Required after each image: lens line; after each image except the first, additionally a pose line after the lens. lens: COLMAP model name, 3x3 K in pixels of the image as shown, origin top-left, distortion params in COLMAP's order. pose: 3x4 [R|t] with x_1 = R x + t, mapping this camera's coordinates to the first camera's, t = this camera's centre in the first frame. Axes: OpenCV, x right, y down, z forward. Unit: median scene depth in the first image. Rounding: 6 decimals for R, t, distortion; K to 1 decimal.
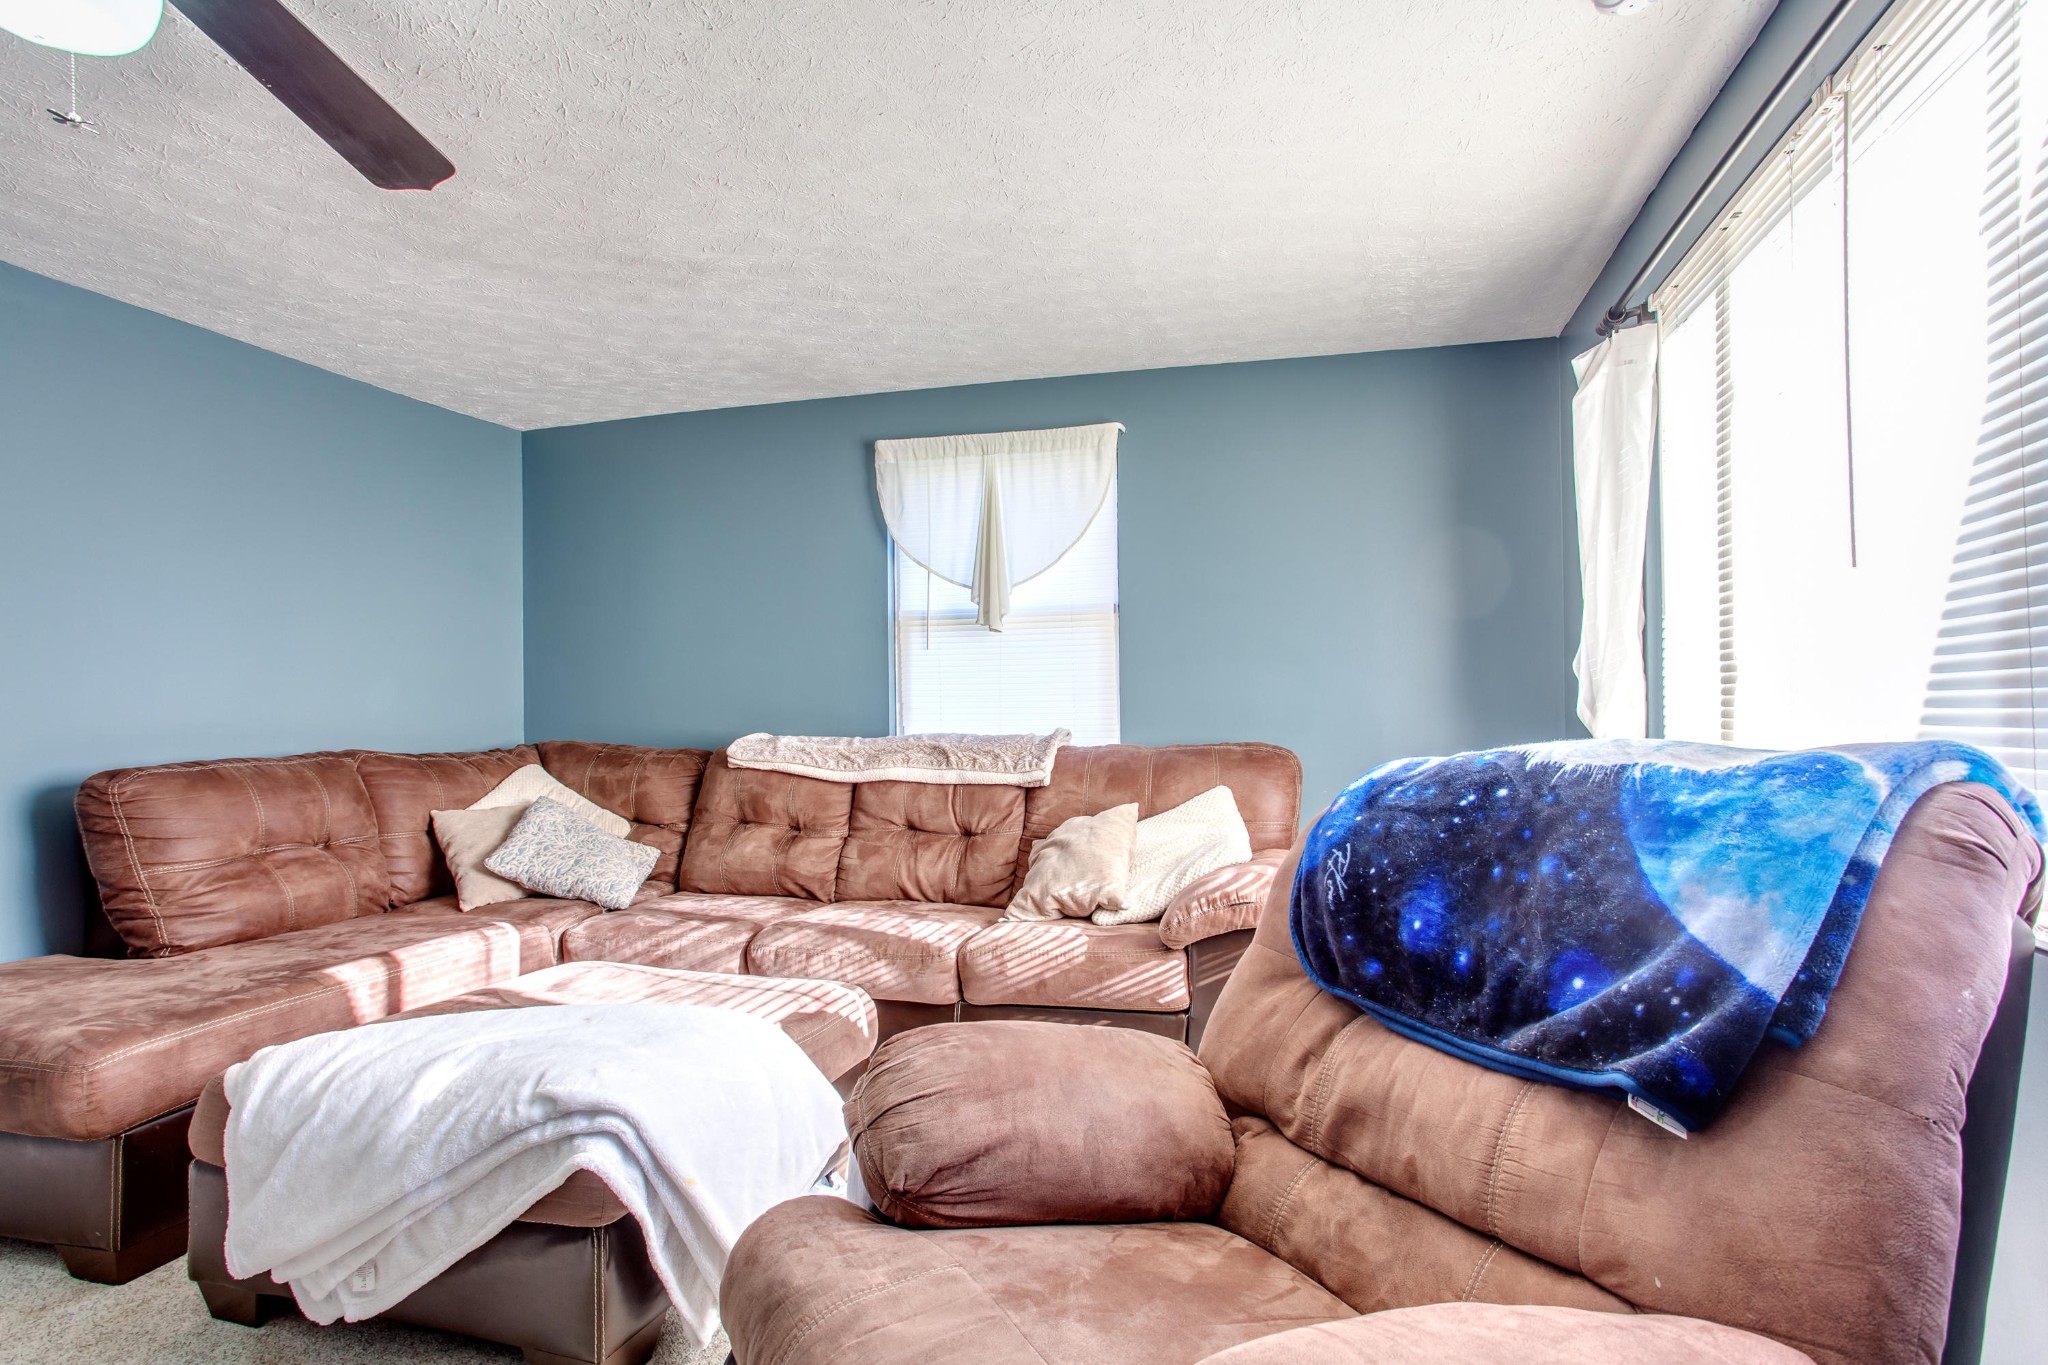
lens RADIAL K [[1058.7, 0, 1026.2], [0, 1058.7, 693.5], [0, 0, 1]] dist [-0.017259, -0.000334]
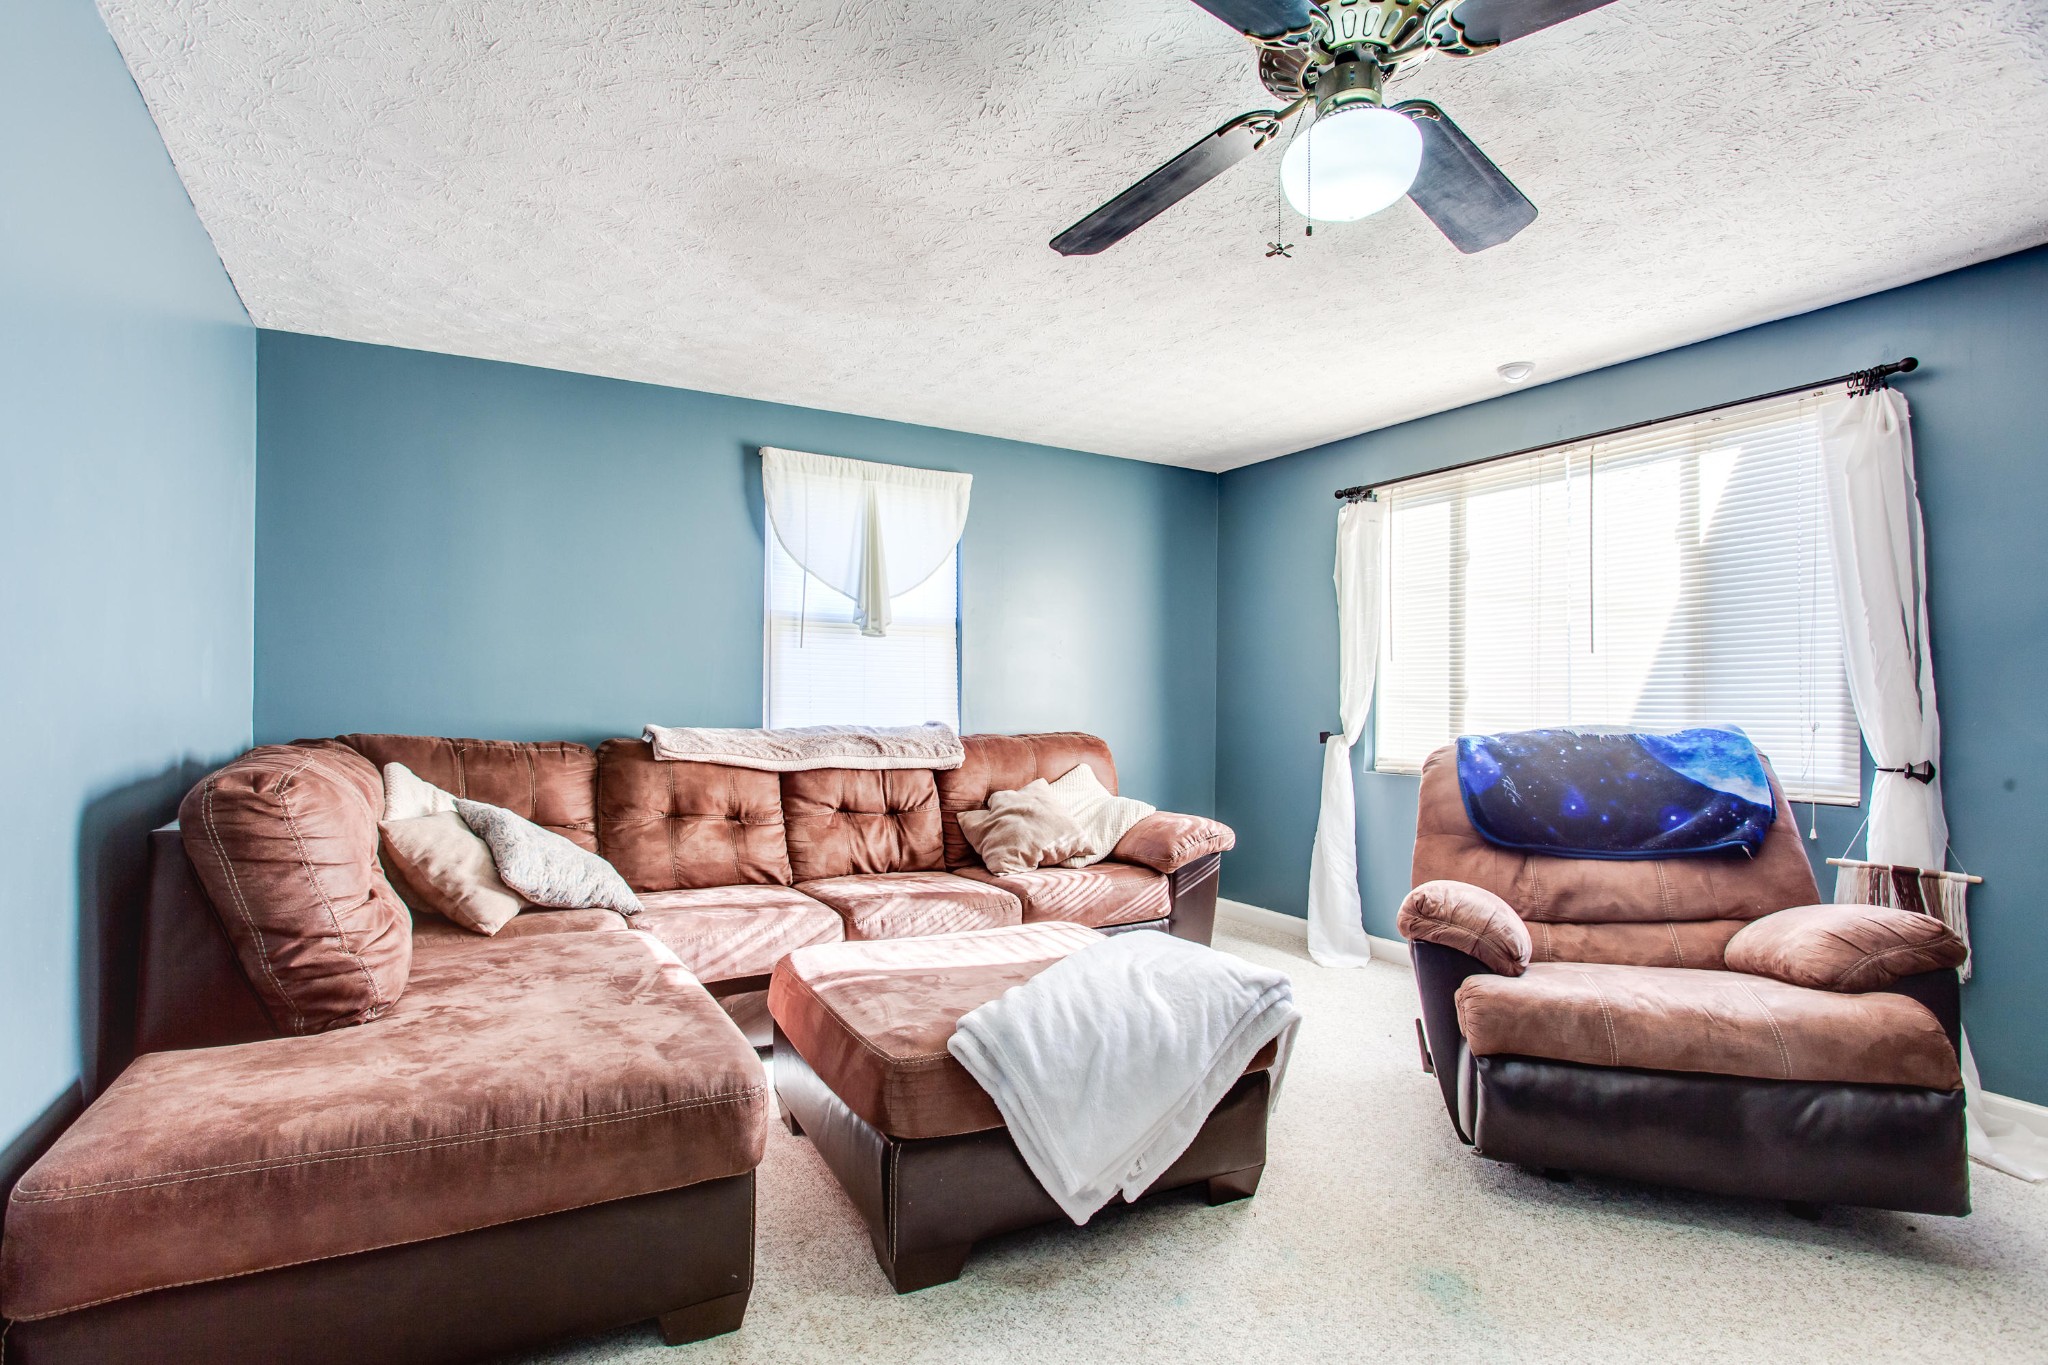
lens RADIAL K [[1004.6, 0, 1022.7], [0, 1004.6, 686.5], [0, 0, 1]] dist [-0.014318, 0.005464]
pose [[0.712525, 0.029273, 0.701035, -0.723929], [-0.024029, 0.999561, -0.017316, 0.011467], [-0.701235, -0.004507, 0.712916, 0.122300]]
